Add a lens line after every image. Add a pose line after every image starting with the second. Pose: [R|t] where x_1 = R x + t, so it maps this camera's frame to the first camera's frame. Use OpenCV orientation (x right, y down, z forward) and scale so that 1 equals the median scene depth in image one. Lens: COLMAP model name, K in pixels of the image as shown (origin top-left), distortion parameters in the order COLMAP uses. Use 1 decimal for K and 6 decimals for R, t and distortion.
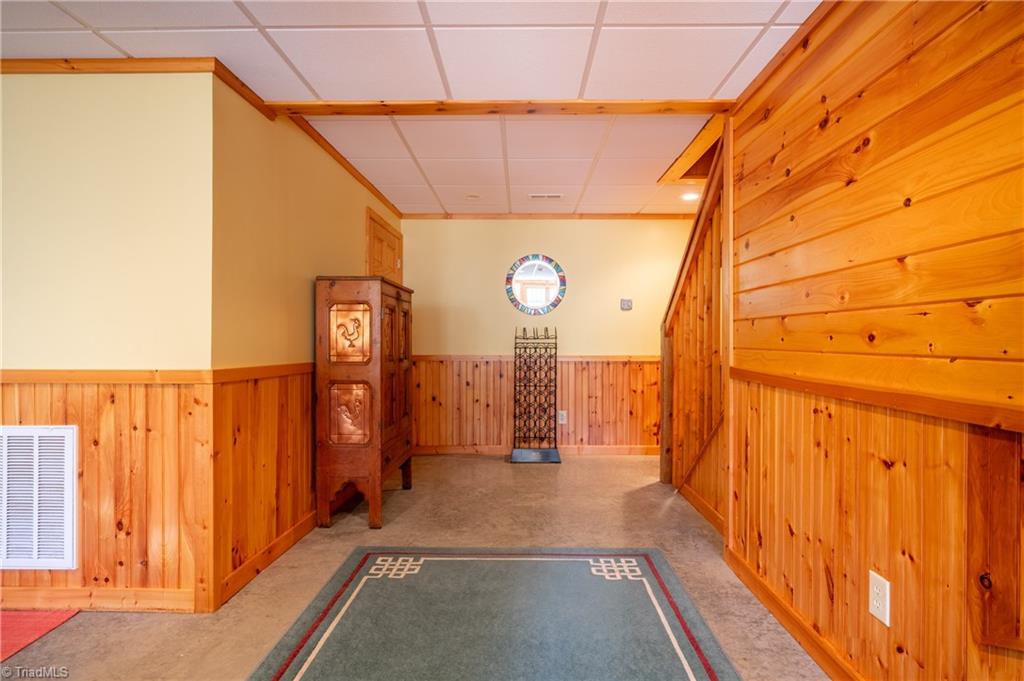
lens RADIAL K [[551.4, 0, 513.9], [0, 551.4, 340.4], [0, 0, 1]] dist [-0.005459, -0.000283]
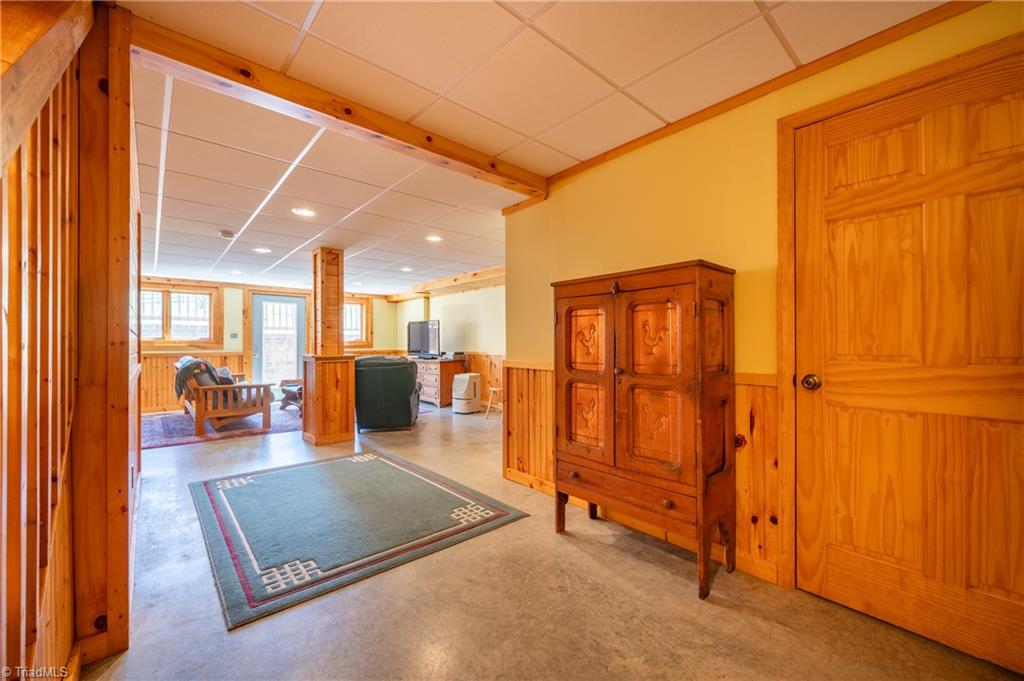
lens RADIAL K [[407.1, 0, 515.4], [0, 407.1, 342.5], [0, 0, 1]] dist [0.000888, -0.000382]
pose [[-0.734881, -0.002535, -0.678192, 0.386728], [0.002905, 0.999972, -0.006885, -0.001042], [0.678190, -0.007030, -0.734853, 1.820036]]
